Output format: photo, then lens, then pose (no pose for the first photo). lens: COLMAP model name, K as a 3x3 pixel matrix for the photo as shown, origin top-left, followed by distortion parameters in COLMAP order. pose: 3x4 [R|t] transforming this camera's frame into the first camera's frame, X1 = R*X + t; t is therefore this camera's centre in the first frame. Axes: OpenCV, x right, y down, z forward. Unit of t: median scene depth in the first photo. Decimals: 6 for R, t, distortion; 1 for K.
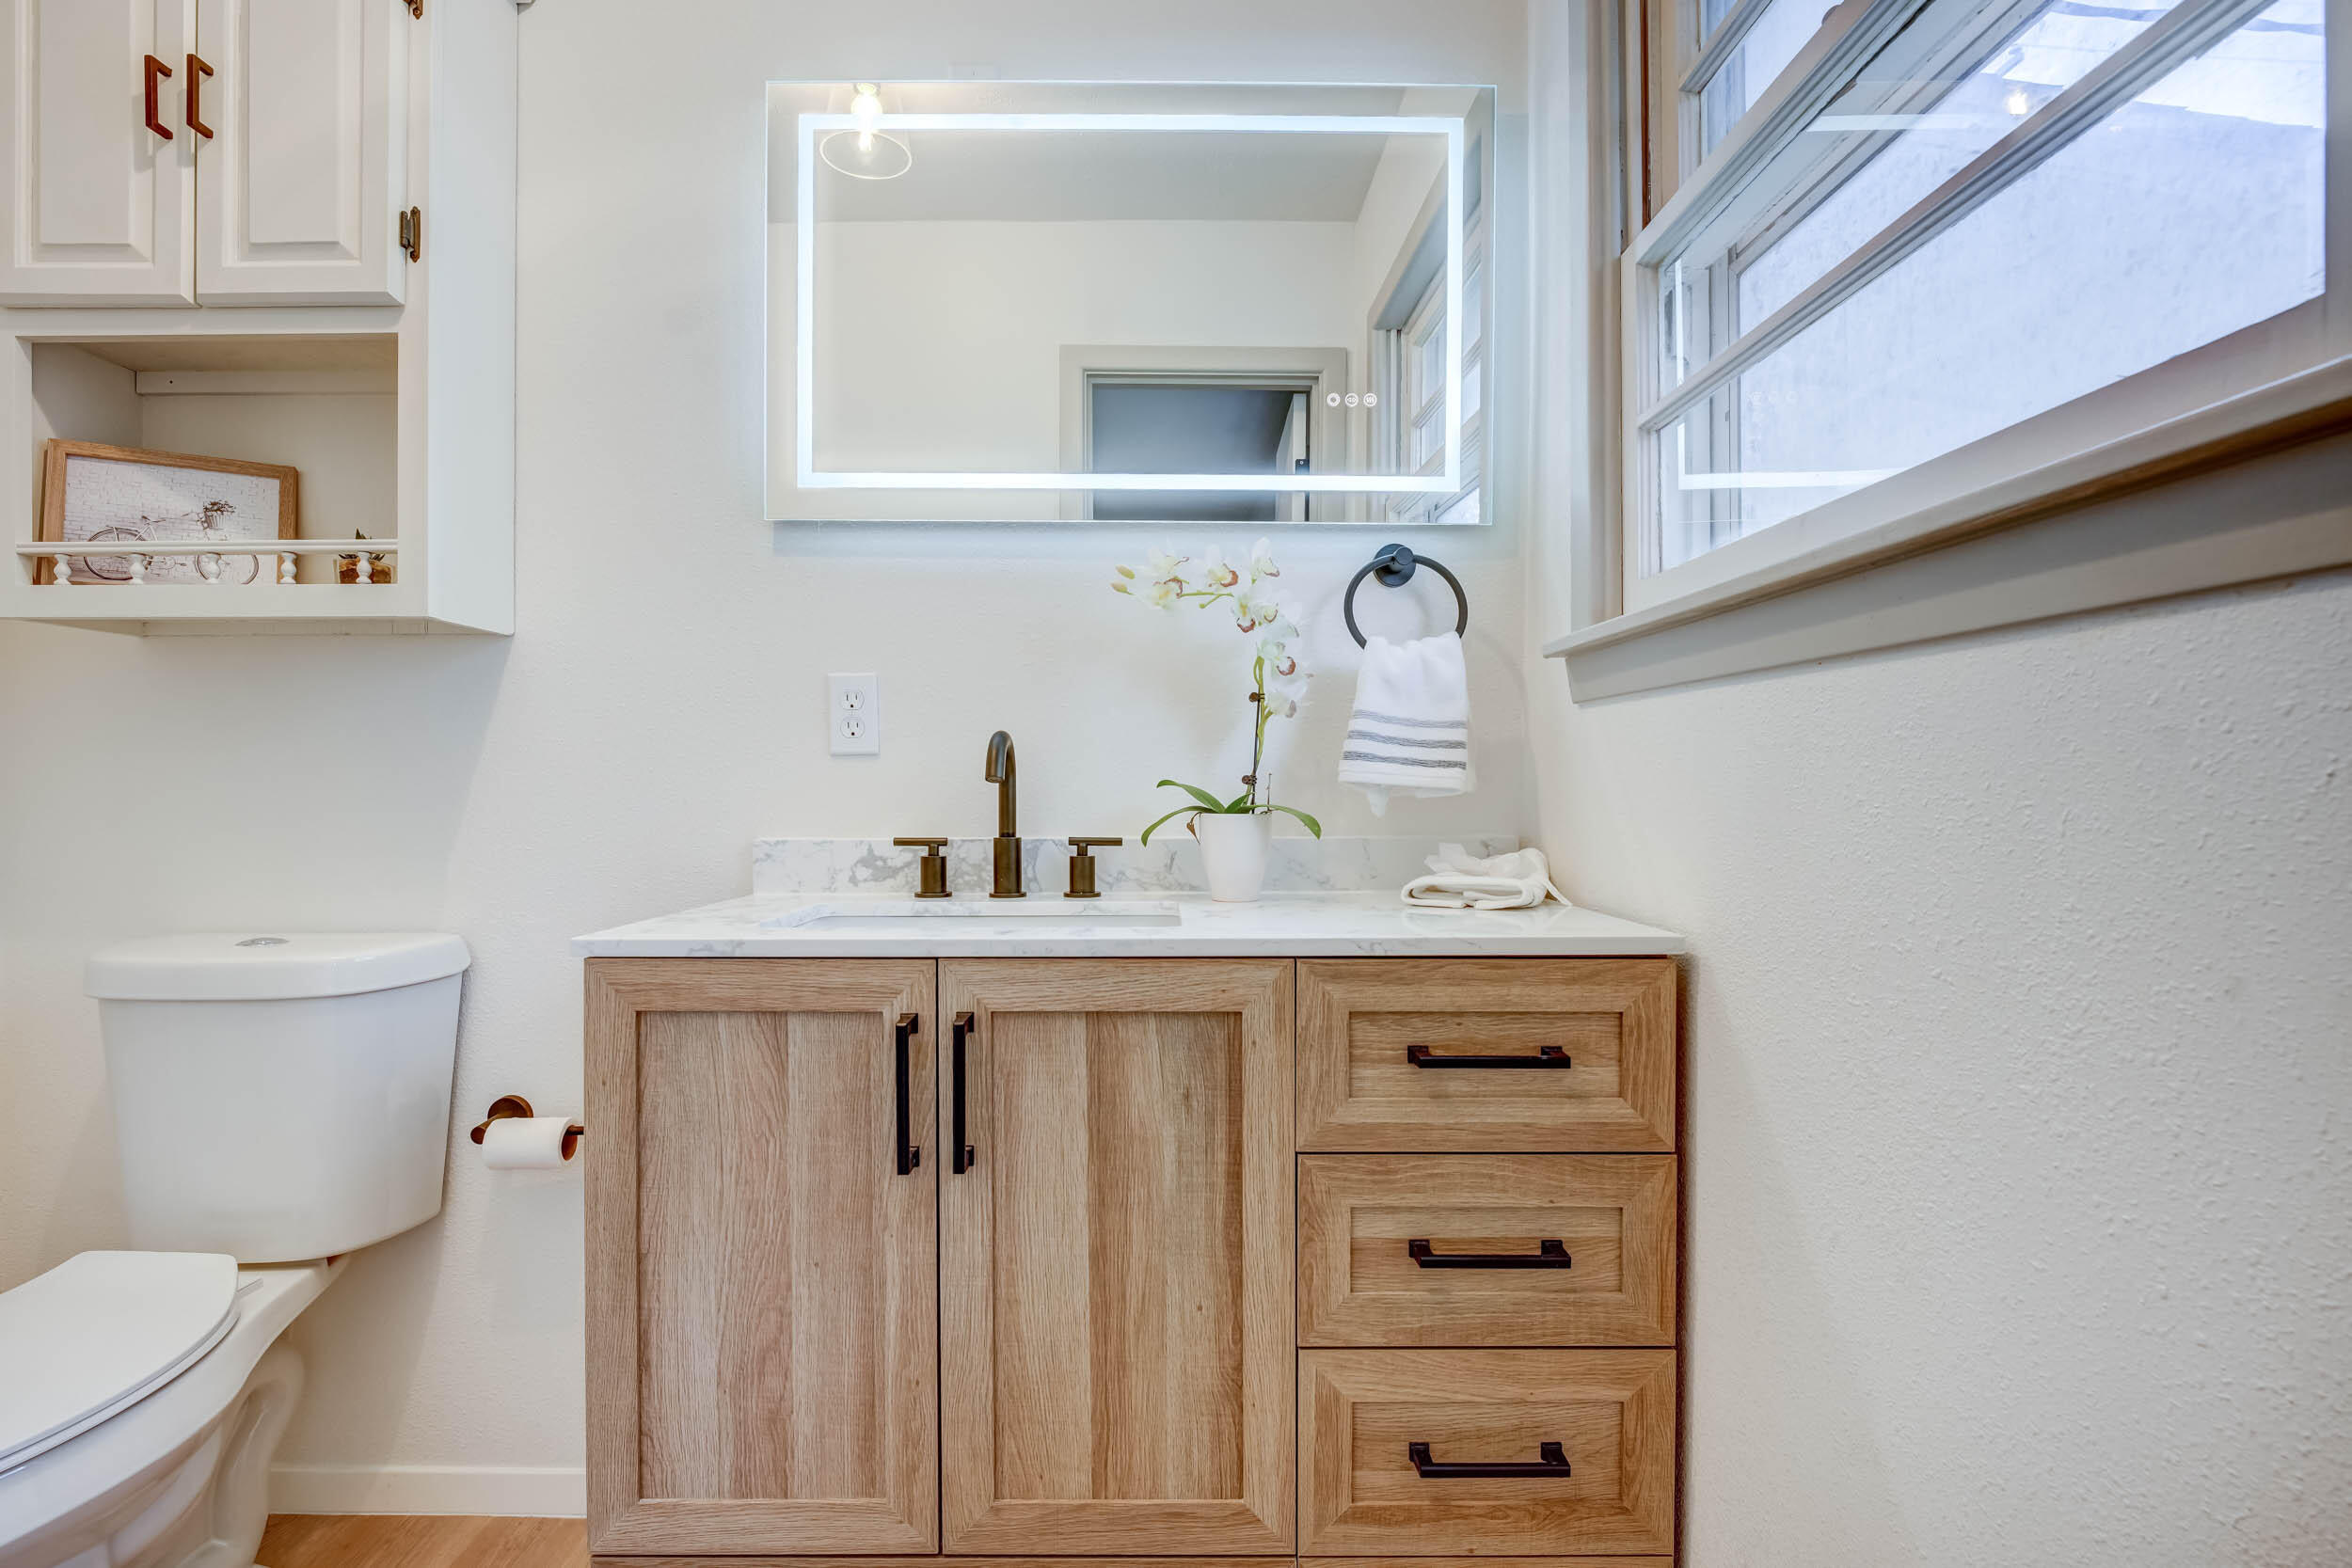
lens RADIAL K [[1127.5, 0, 1168.5], [0, 1127.5, 802.2], [0, 0, 1]] dist [-0.015079, 0.000188]
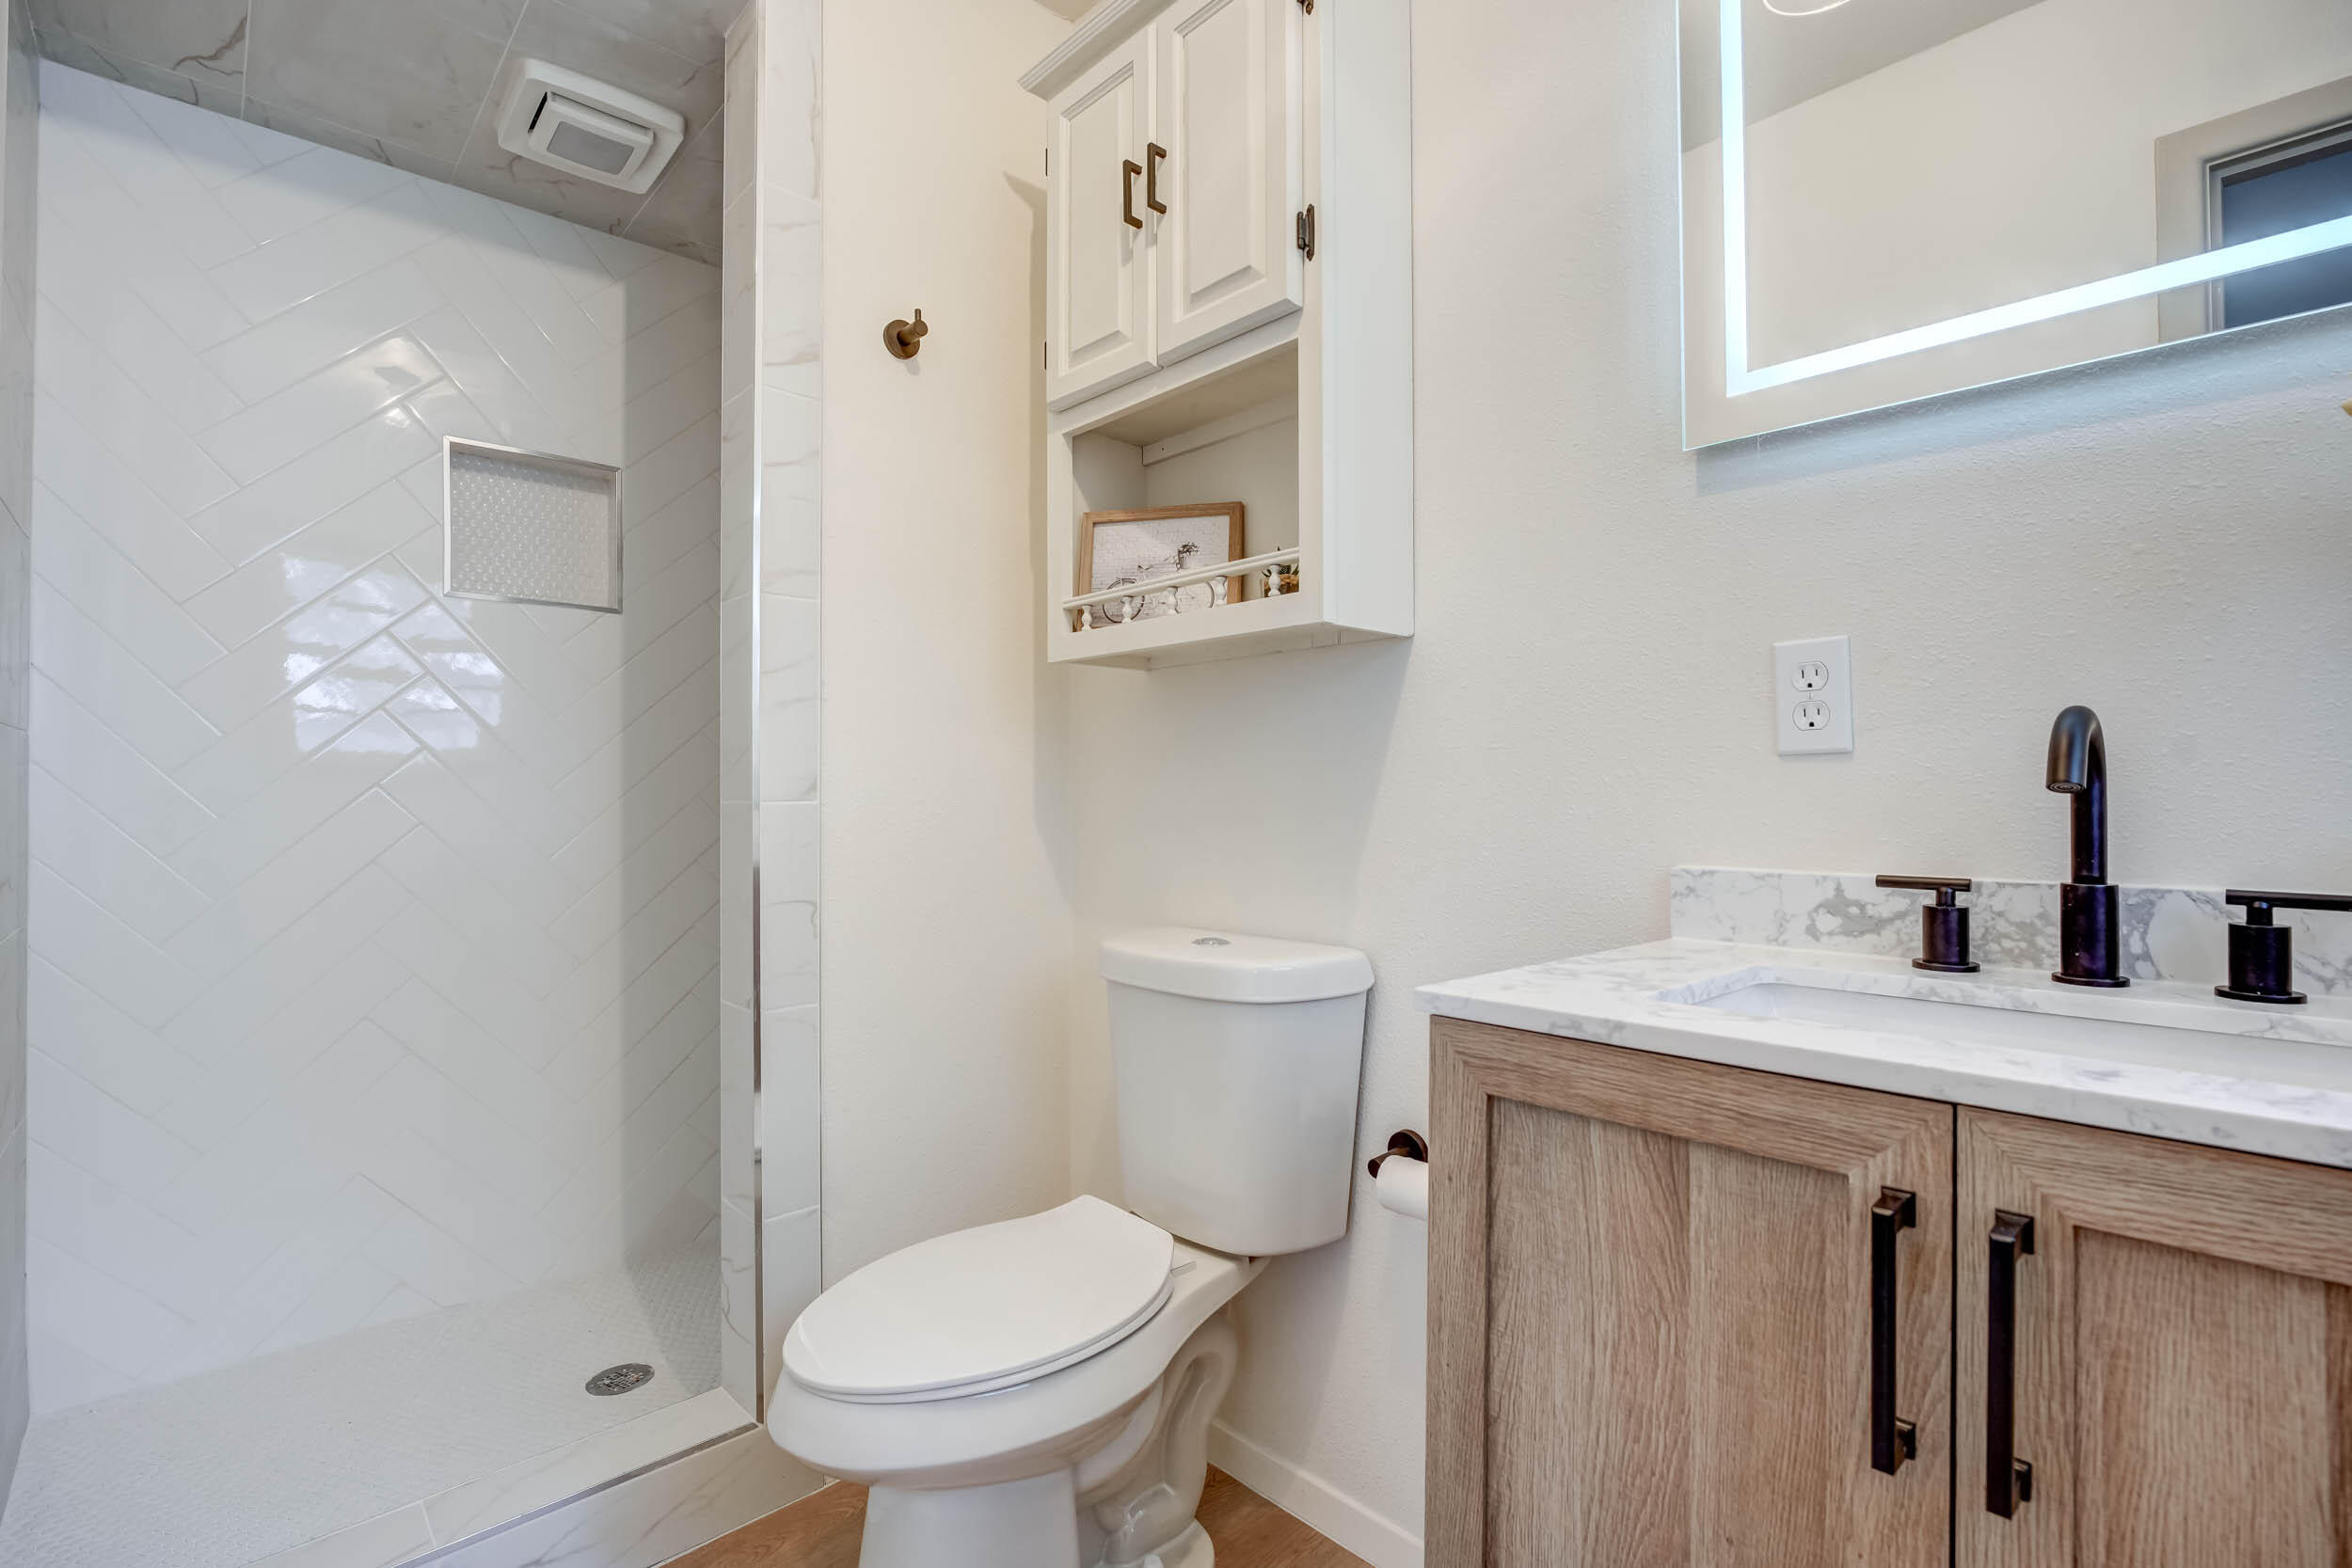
lens RADIAL K [[1120.9, 0, 1176.0], [0, 1120.9, 784.0], [0, 0, 1]] dist [-0.020488, 0.000745]
pose [[0.690205, -0.008079, -0.723569, -0.053186], [-0.009952, 0.999737, -0.020656, -0.005202], [0.723545, 0.021458, 0.689943, 0.244569]]
